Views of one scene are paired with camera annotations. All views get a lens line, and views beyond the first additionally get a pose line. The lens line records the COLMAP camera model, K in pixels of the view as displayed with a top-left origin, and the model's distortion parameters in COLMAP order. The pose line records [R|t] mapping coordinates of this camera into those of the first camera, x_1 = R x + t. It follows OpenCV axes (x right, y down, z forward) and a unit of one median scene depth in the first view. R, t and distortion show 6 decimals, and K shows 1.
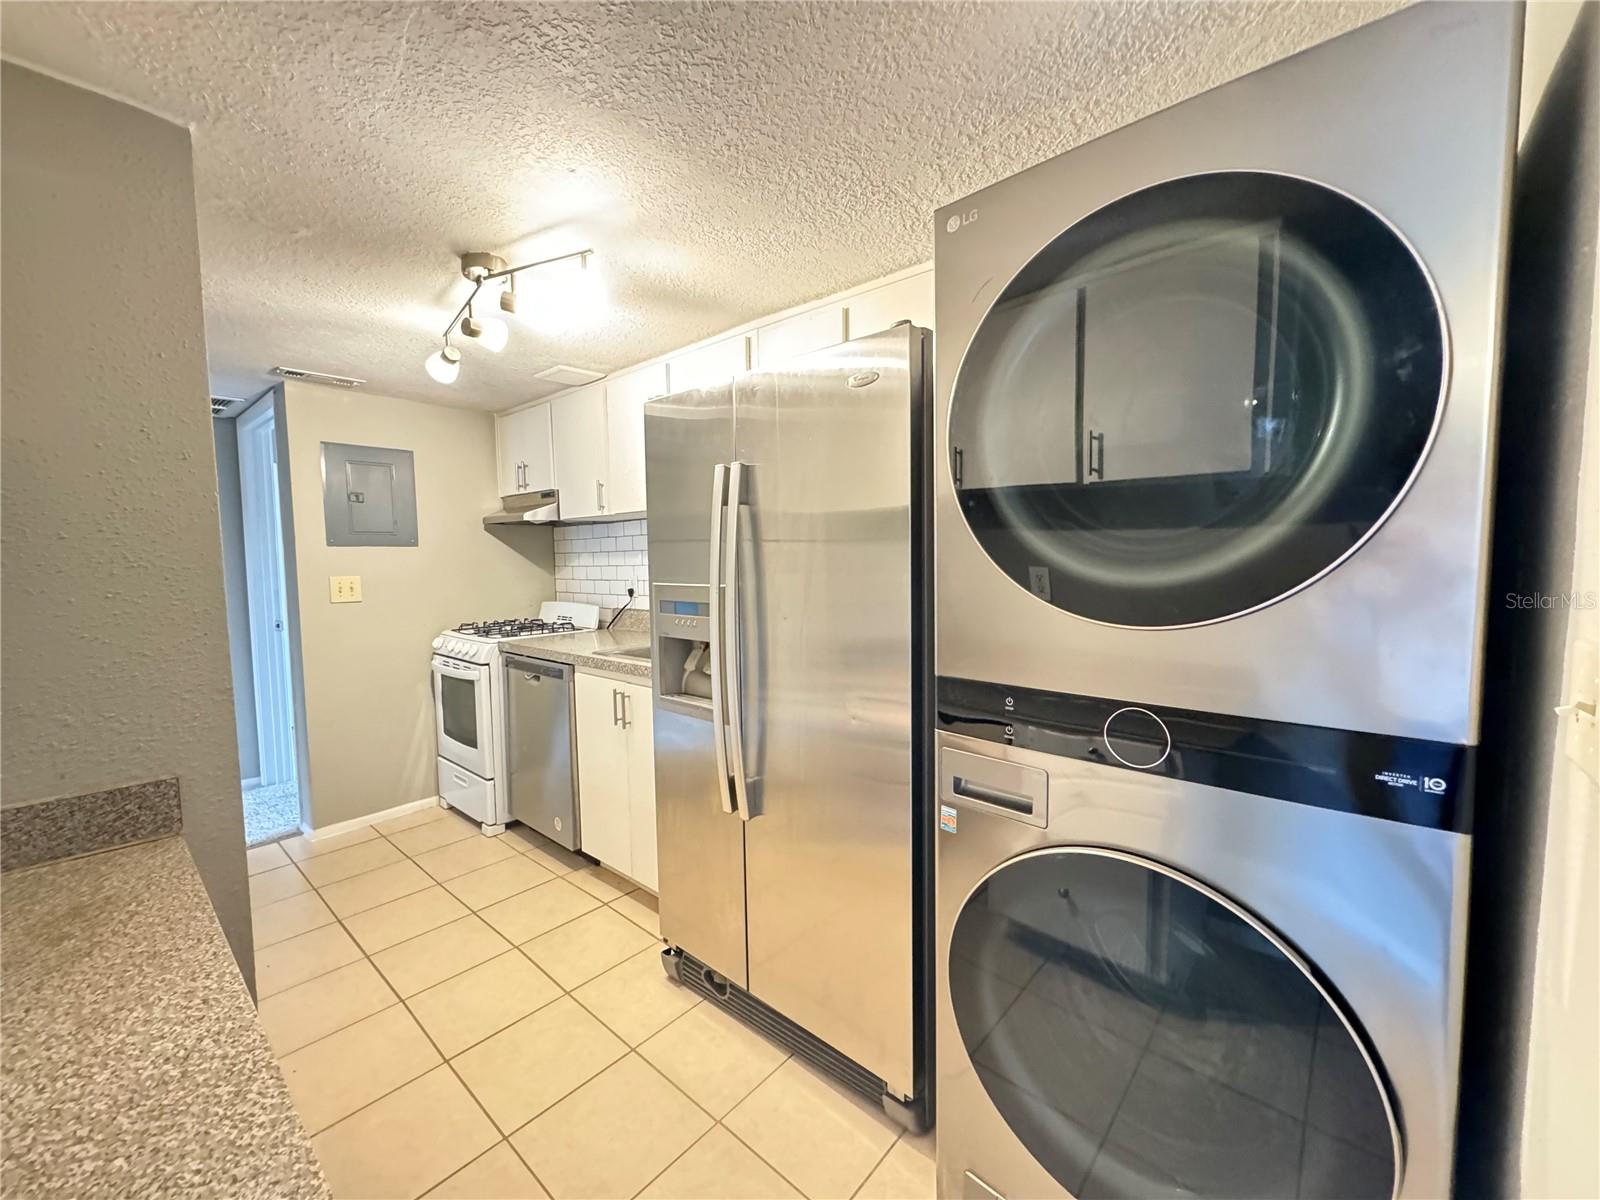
lens RADIAL K [[638.9, 0, 799.6], [0, 638.9, 593.3], [0, 0, 1]] dist [0.002973, -0.000692]
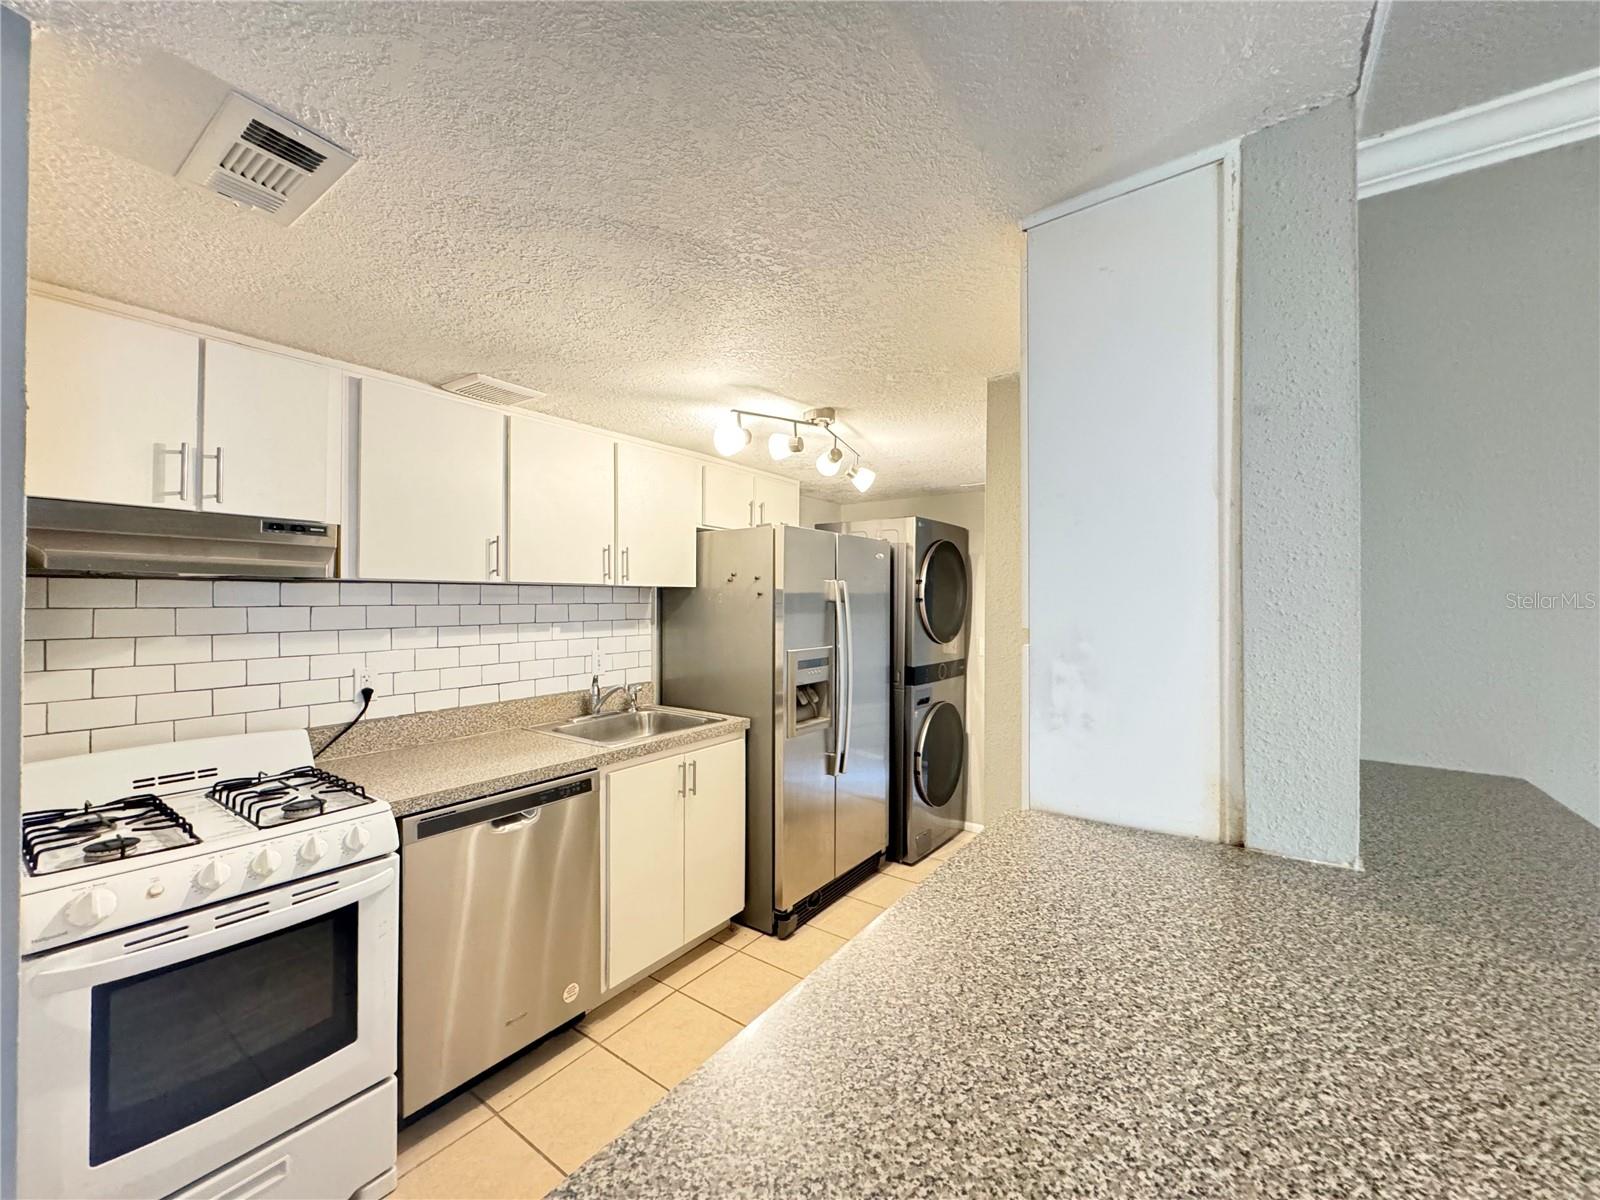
lens RADIAL K [[638.9, 0, 794.4], [0, 638.9, 598.3], [0, 0, 1]] dist [0.002973, -0.000692]
pose [[-0.087990, 0.022020, 0.995878, -1.028446], [0.060796, 0.998011, -0.016696, -0.066969], [-0.994264, 0.059076, -0.089154, 0.687595]]
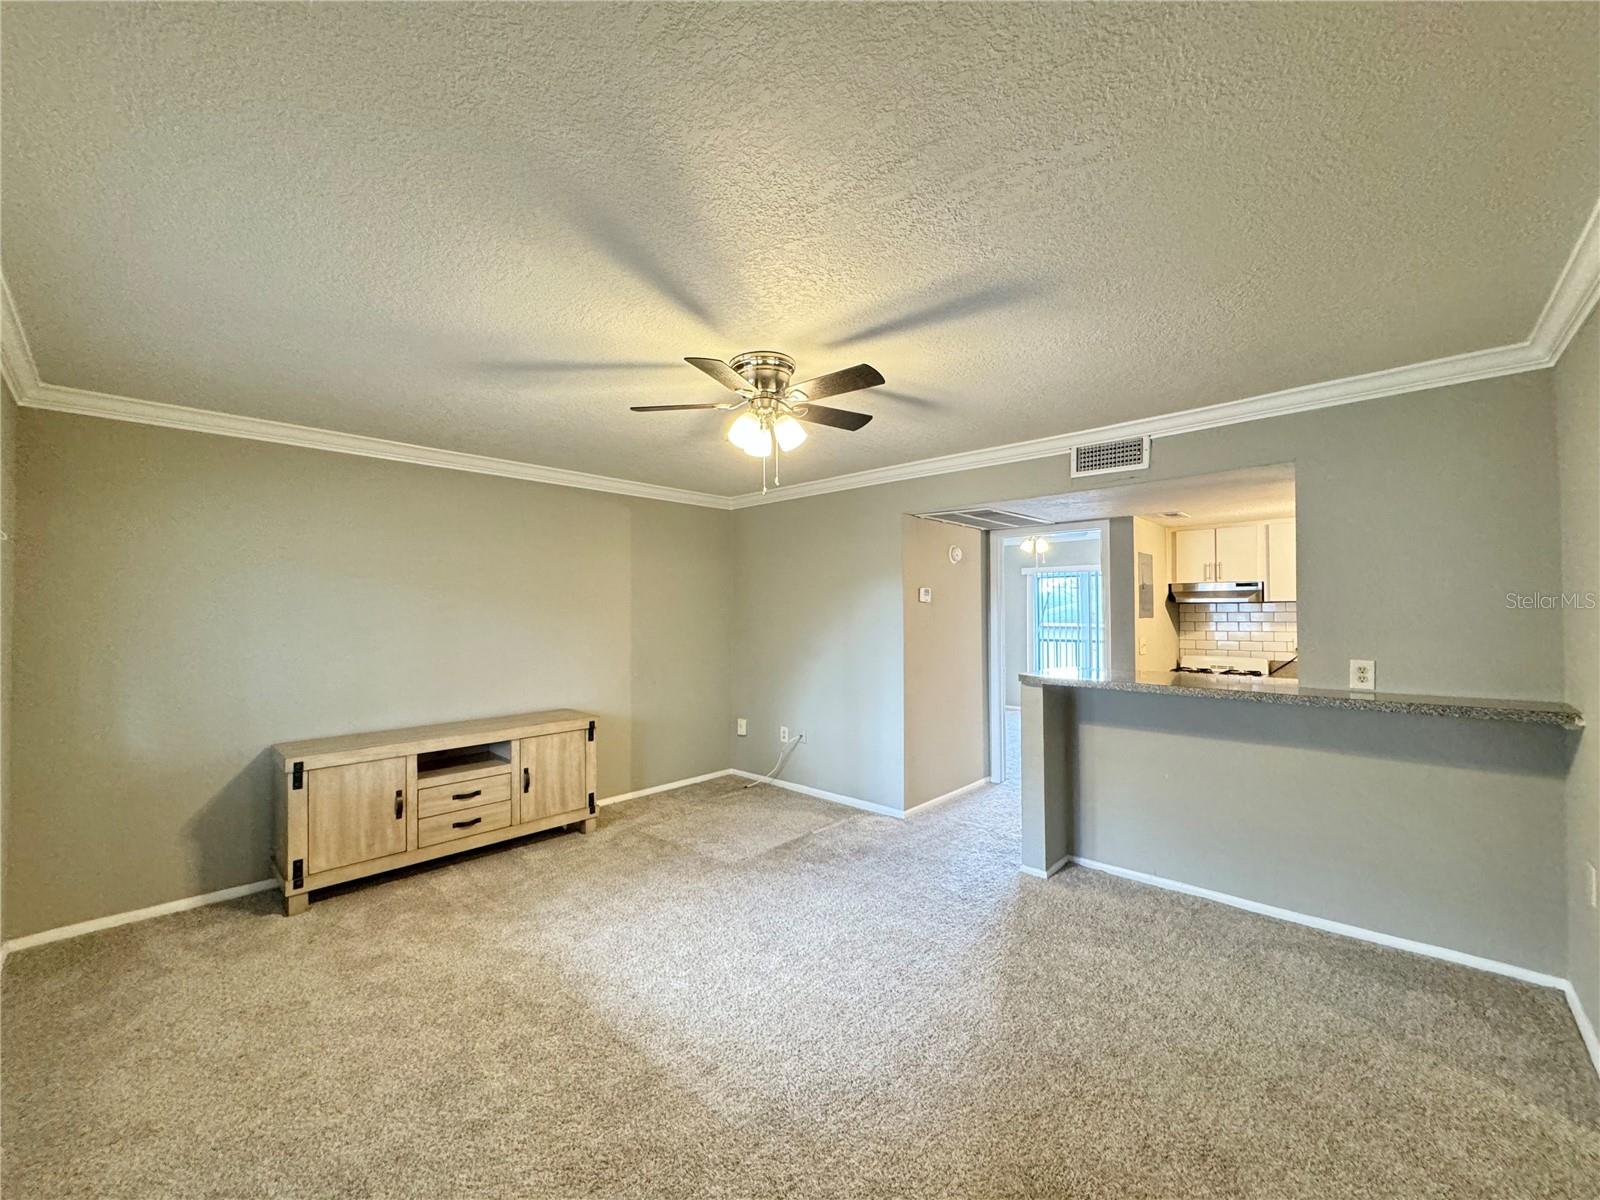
lens RADIAL K [[638.9, 0, 807.6], [0, 638.9, 595.8], [0, 0, 1]] dist [0.002973, -0.000692]
pose [[0.999395, 0.005149, -0.034389, -1.485895], [-0.008134, 0.996155, -0.087233, 0.014858], [0.033808, 0.087460, 0.995594, -0.585204]]
